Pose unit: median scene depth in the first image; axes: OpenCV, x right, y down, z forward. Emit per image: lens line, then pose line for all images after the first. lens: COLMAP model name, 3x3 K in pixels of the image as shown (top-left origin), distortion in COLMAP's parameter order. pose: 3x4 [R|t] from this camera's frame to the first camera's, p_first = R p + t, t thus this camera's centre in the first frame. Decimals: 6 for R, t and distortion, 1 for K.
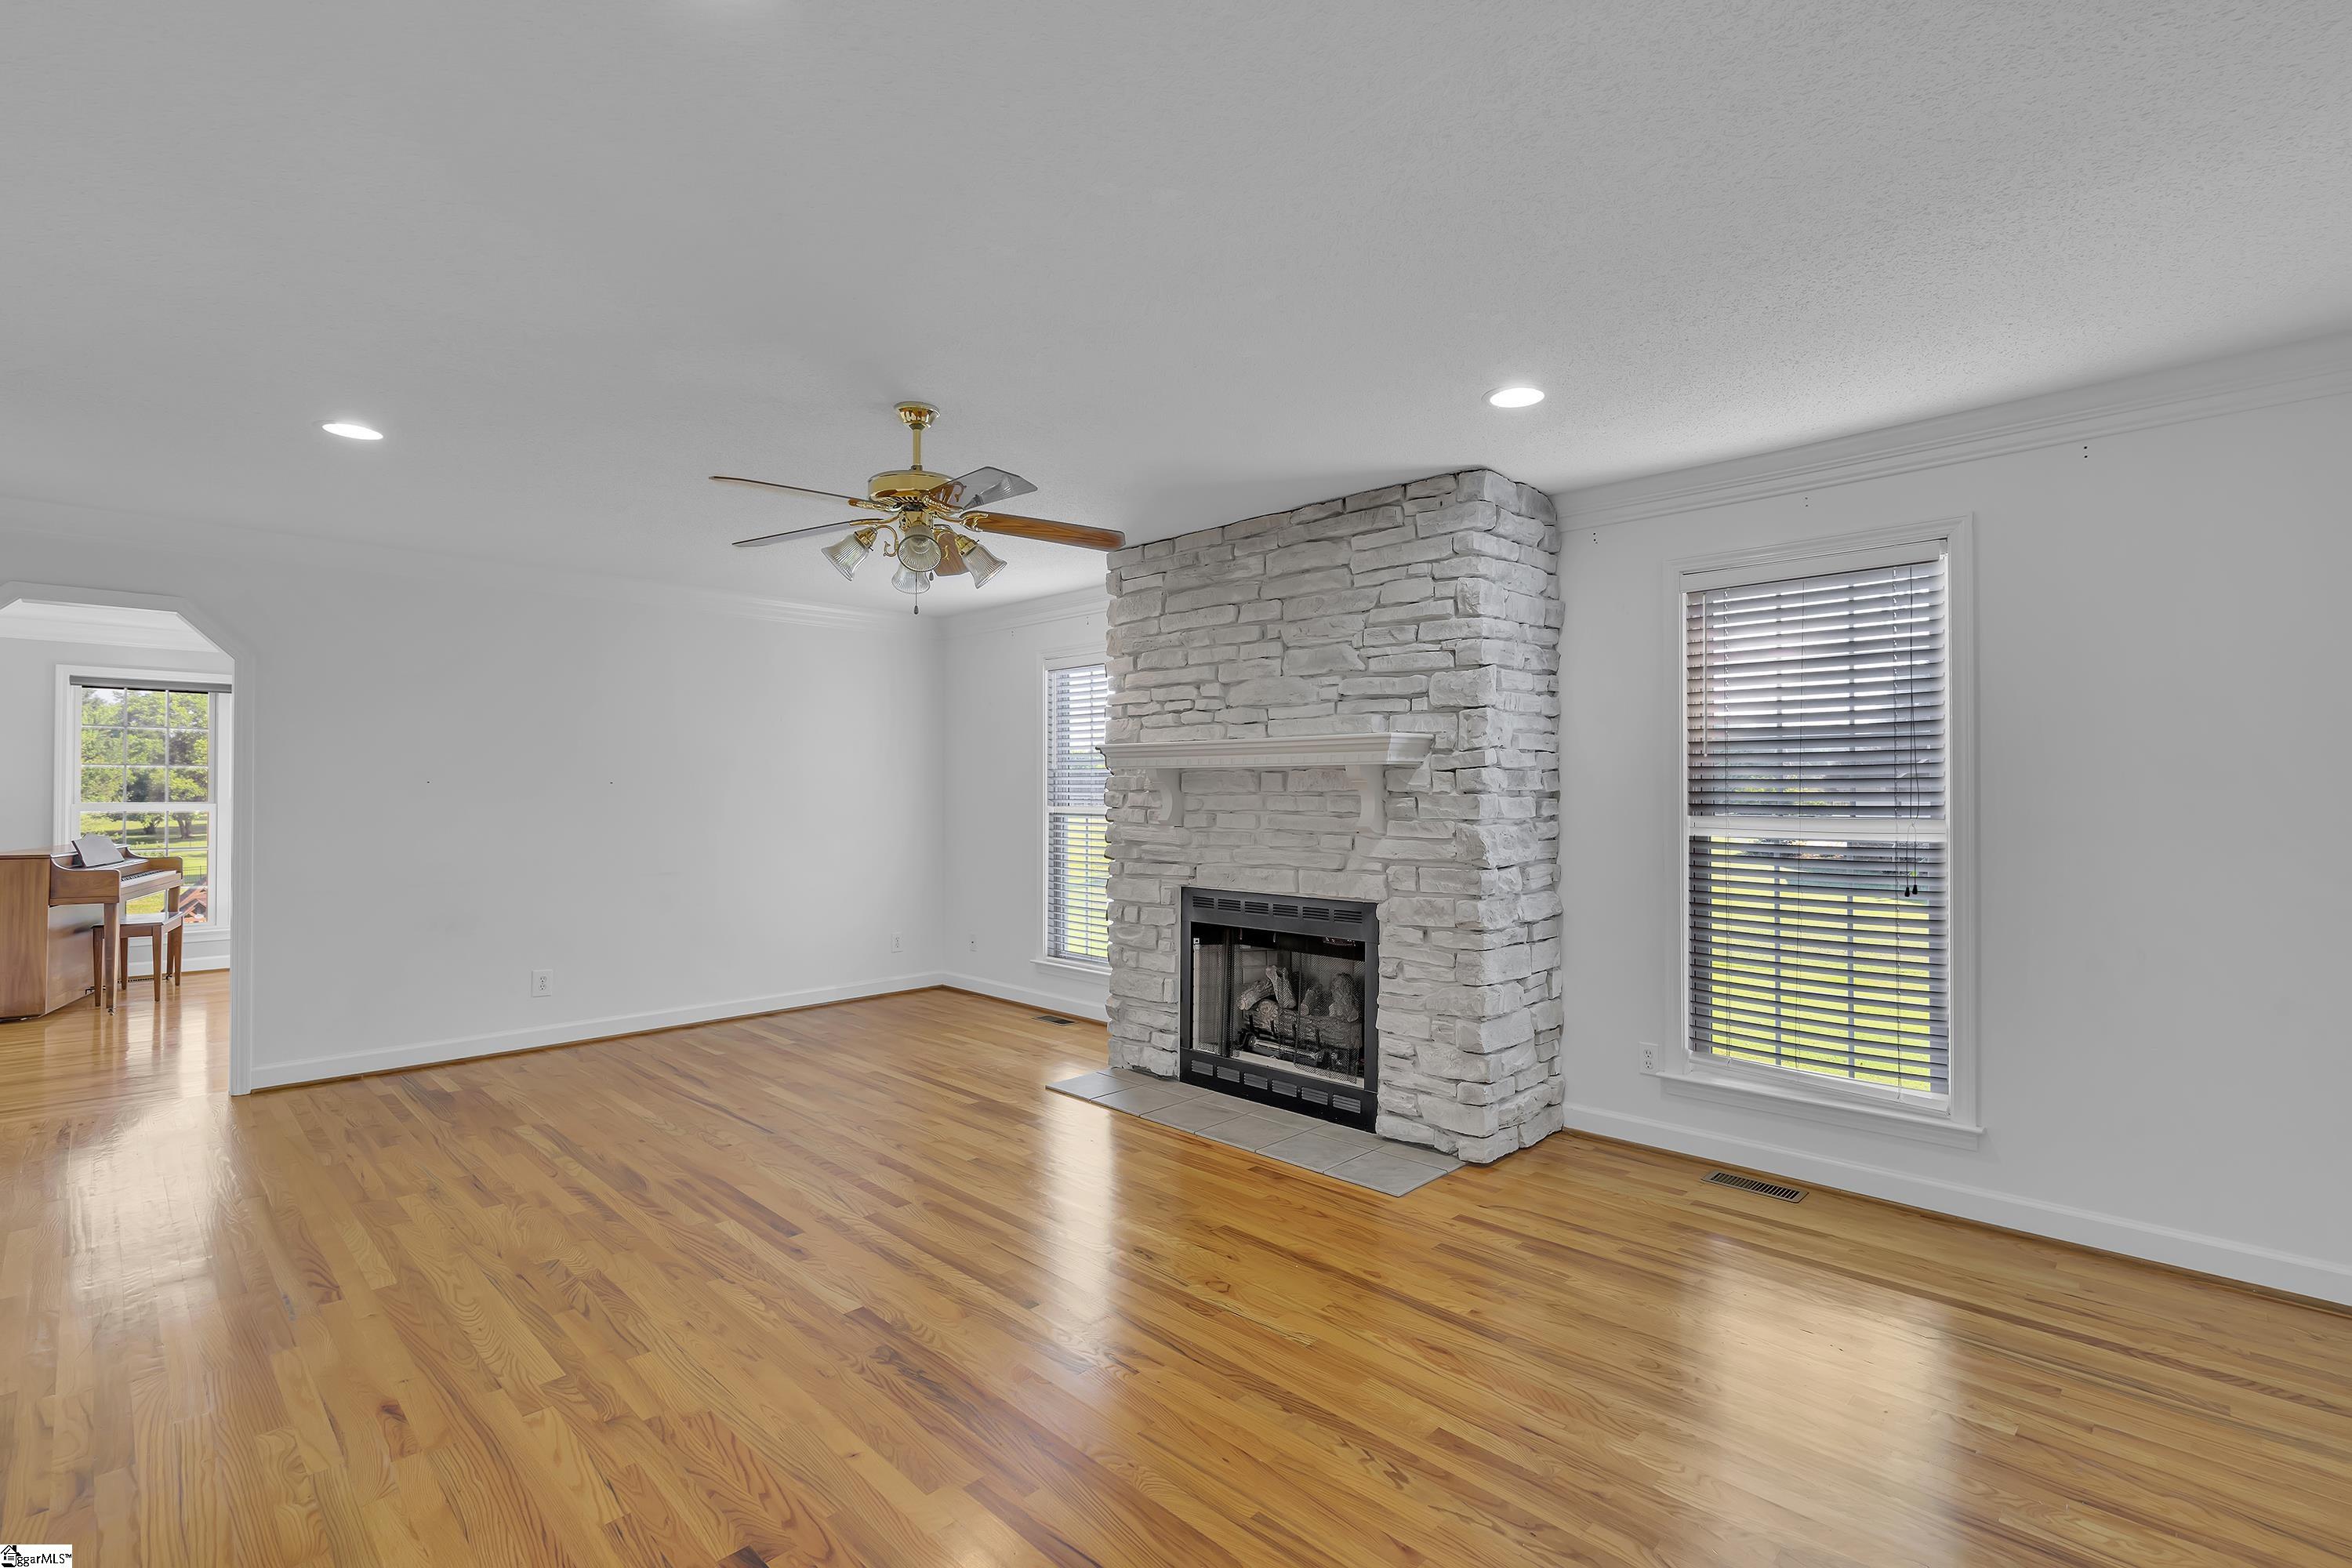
lens RADIAL K [[1056.1, 0, 1174.1], [0, 1056.1, 795.5], [0, 0, 1]] dist [0.000778, 0.000380]
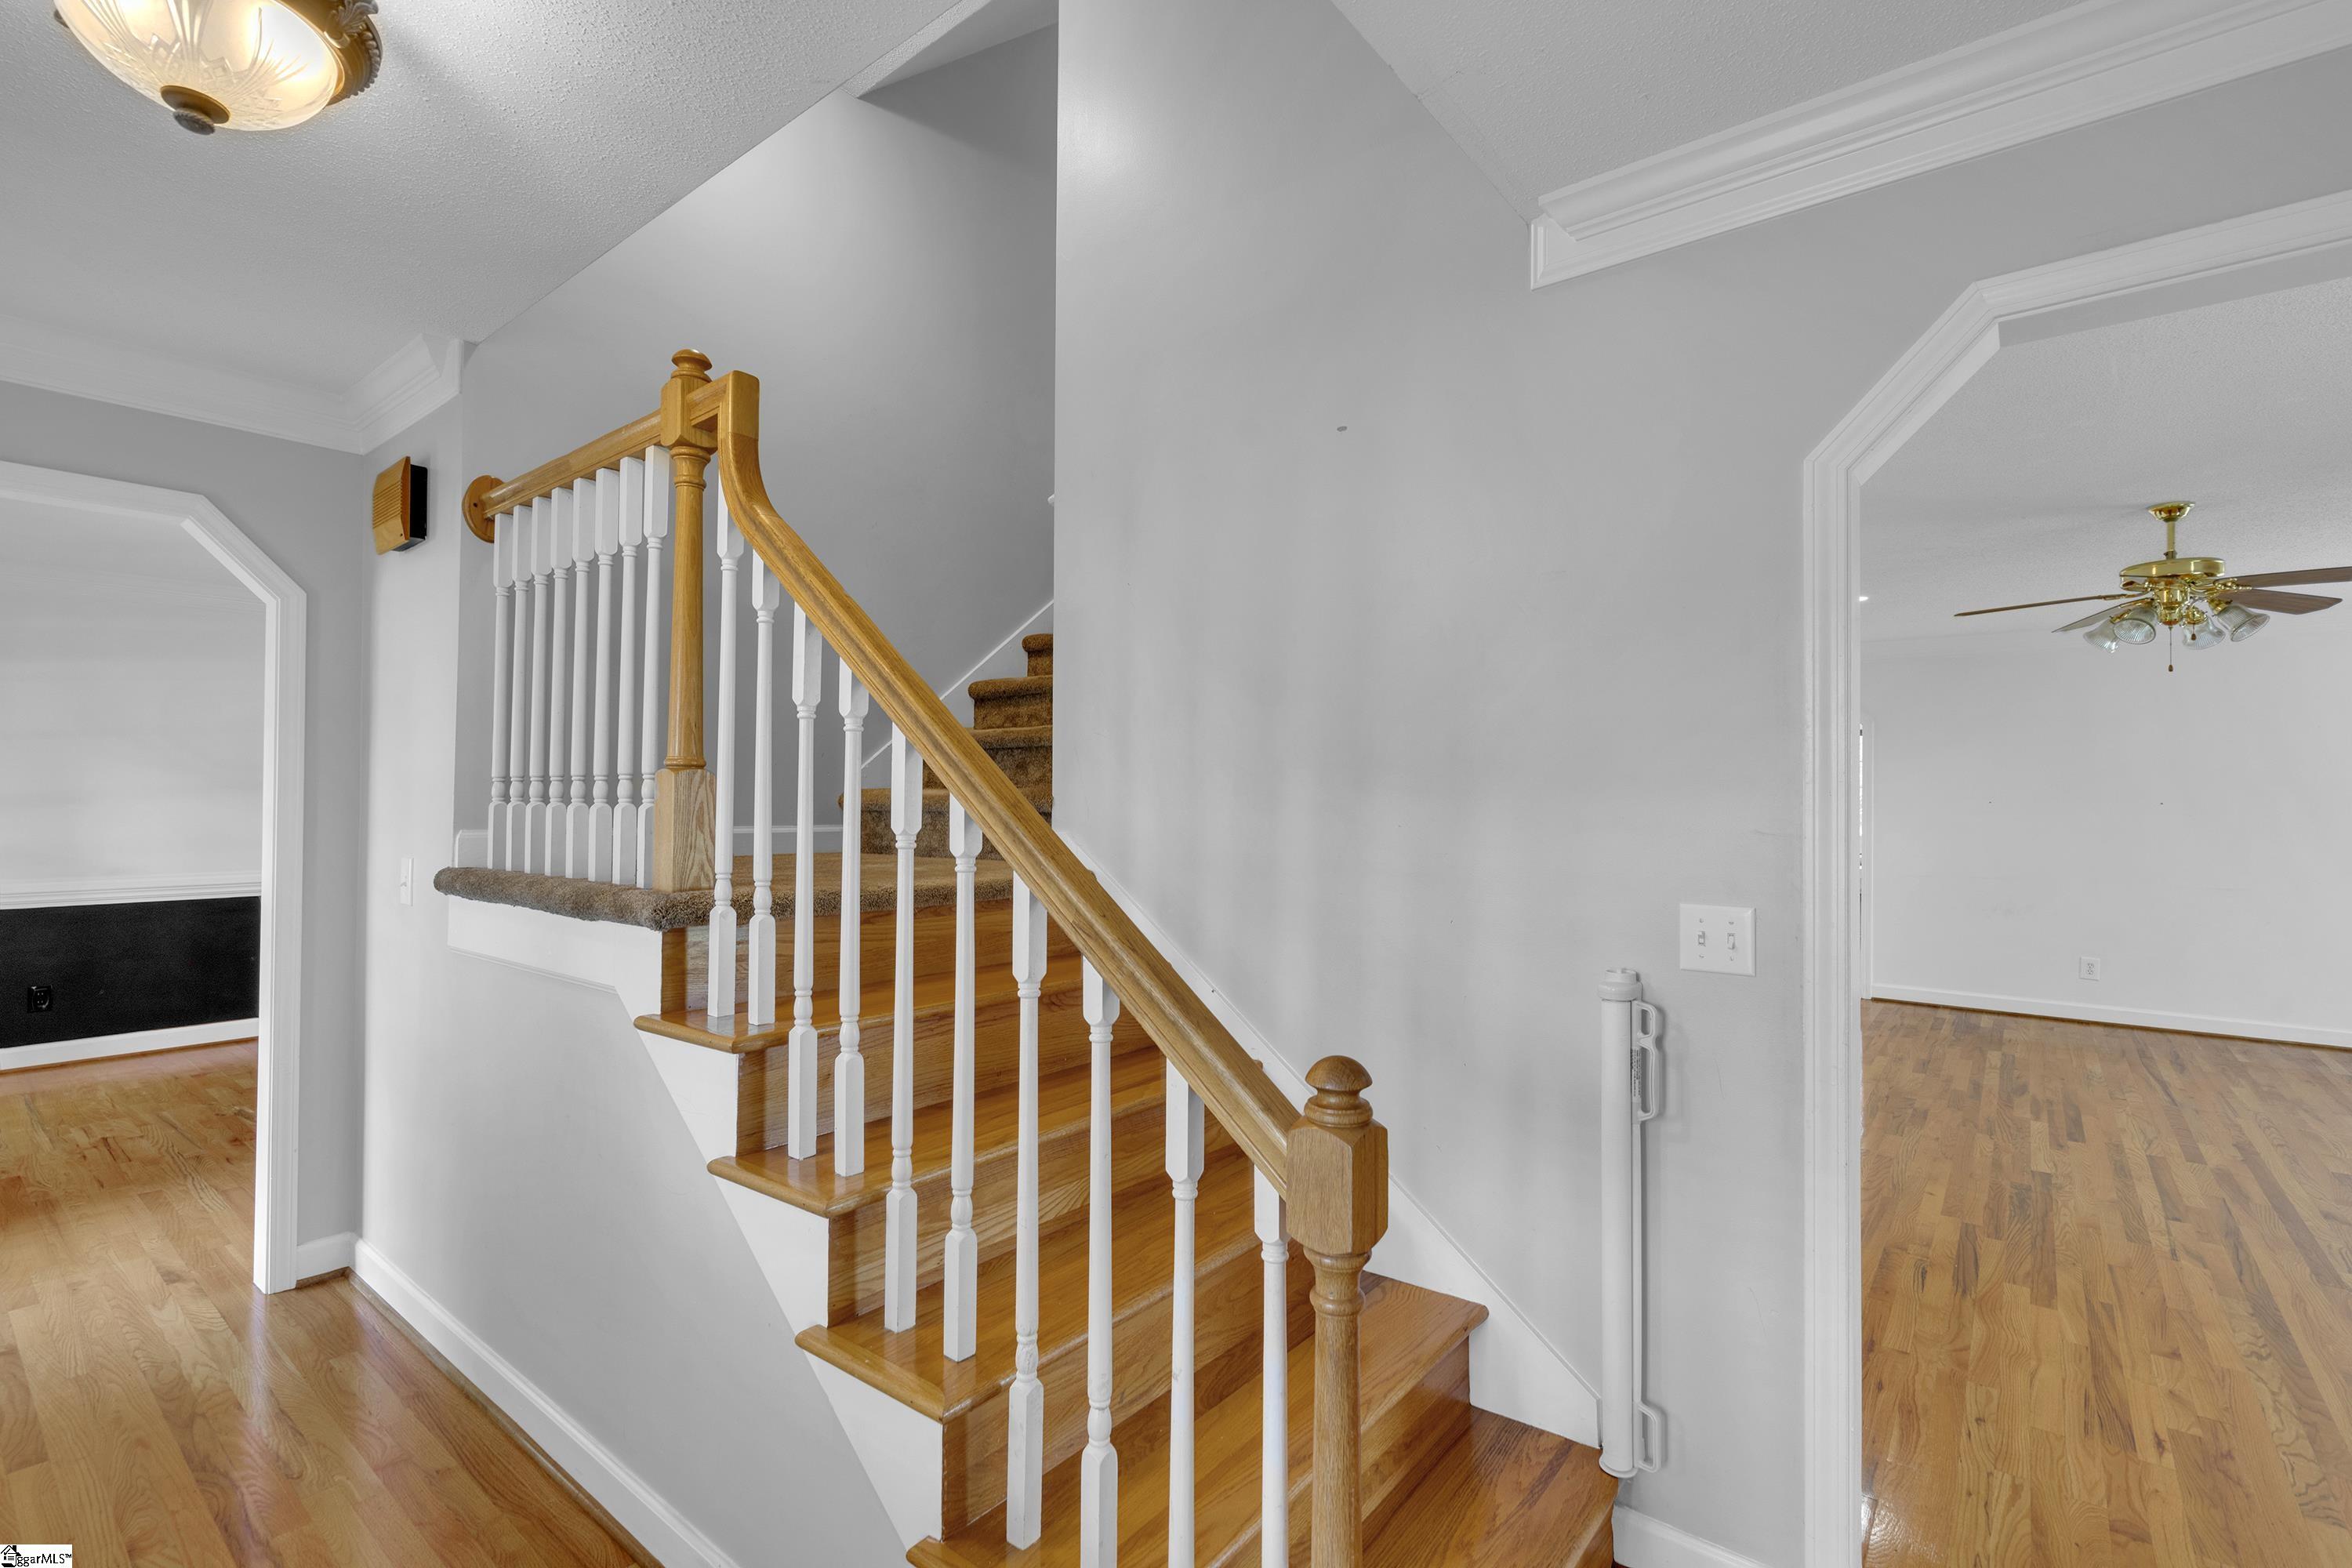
lens RADIAL K [[1056.1, 0, 1174.1], [0, 1056.1, 795.5], [0, 0, 1]] dist [0.000778, 0.000380]
pose [[0.092335, -0.006206, -0.995709, 0.946098], [-0.006079, 0.999958, -0.006797, -0.012693], [0.995709, 0.006680, 0.092293, -0.298412]]
